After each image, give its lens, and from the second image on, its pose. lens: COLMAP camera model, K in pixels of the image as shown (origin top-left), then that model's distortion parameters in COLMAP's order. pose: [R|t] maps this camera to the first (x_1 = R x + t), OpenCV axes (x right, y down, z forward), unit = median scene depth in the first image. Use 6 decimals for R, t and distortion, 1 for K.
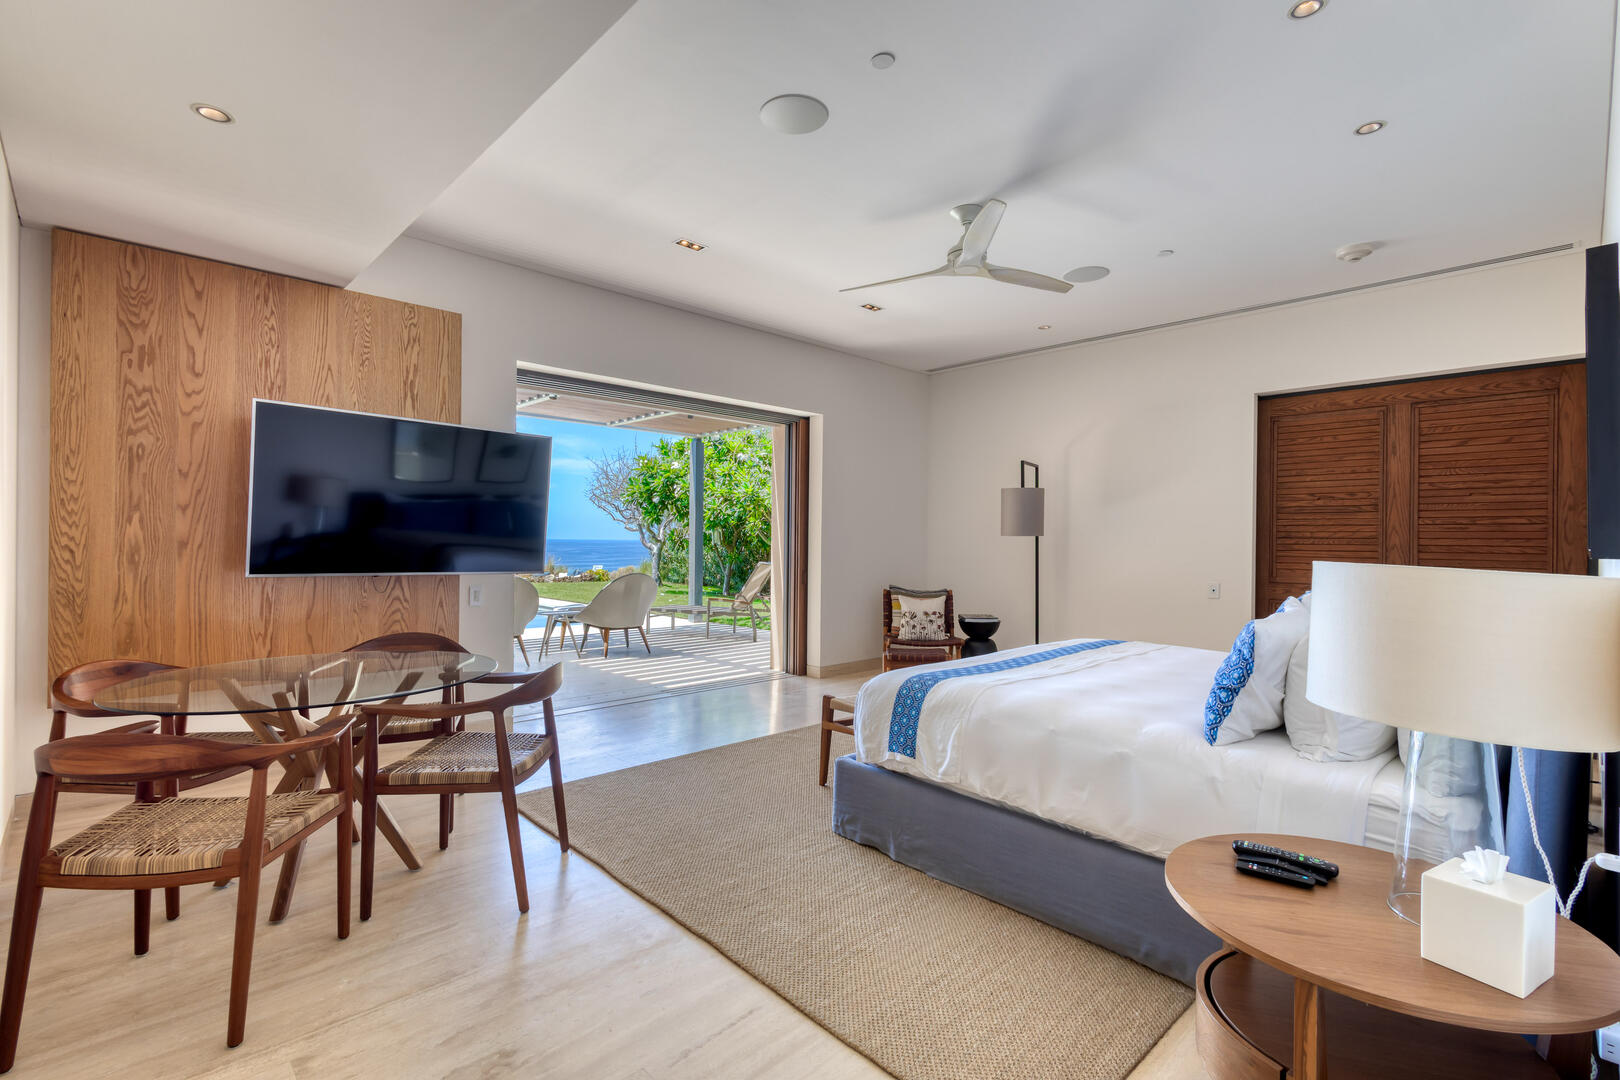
lens RADIAL K [[746.9, 0, 811.5], [0, 746.9, 546.4], [0, 0, 1]] dist [0.009430, -0.001973]
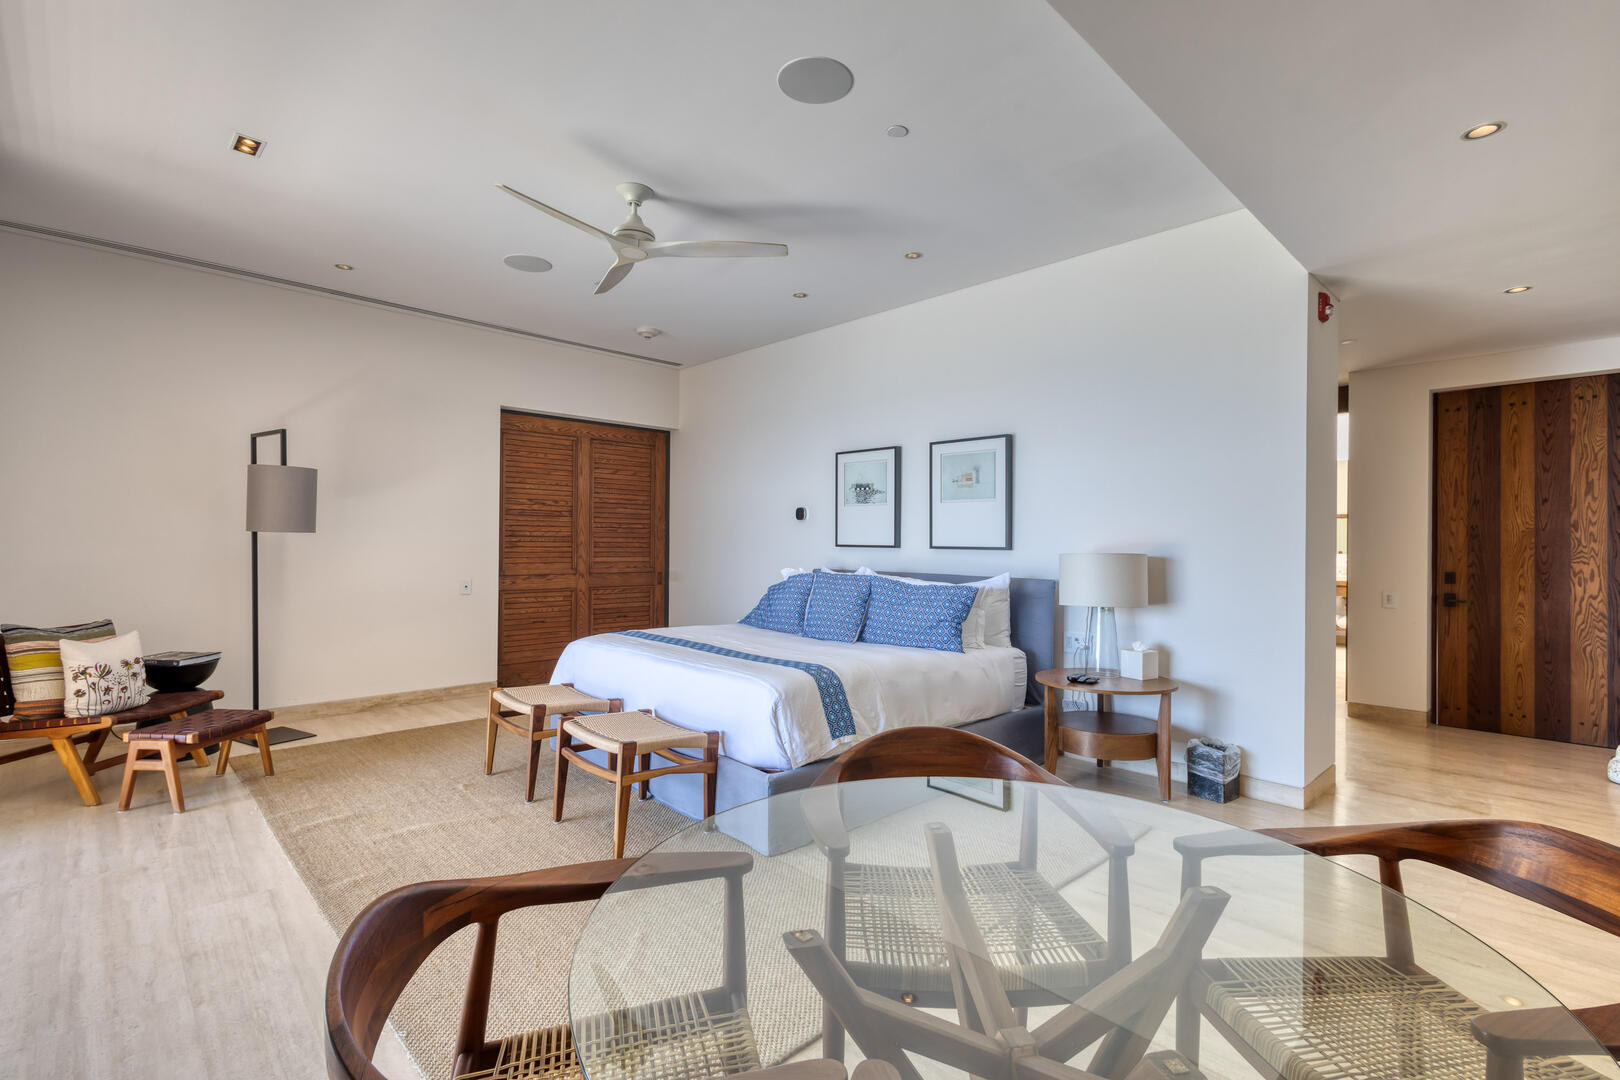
lens RADIAL K [[746.9, 0, 810.8], [0, 746.9, 538.8], [0, 0, 1]] dist [0.009430, -0.001973]
pose [[-0.017791, -0.003337, 0.999836, -0.537124], [0.000395, 0.999994, 0.003344, -0.011128], [-0.999842, 0.000455, -0.017789, 0.578901]]
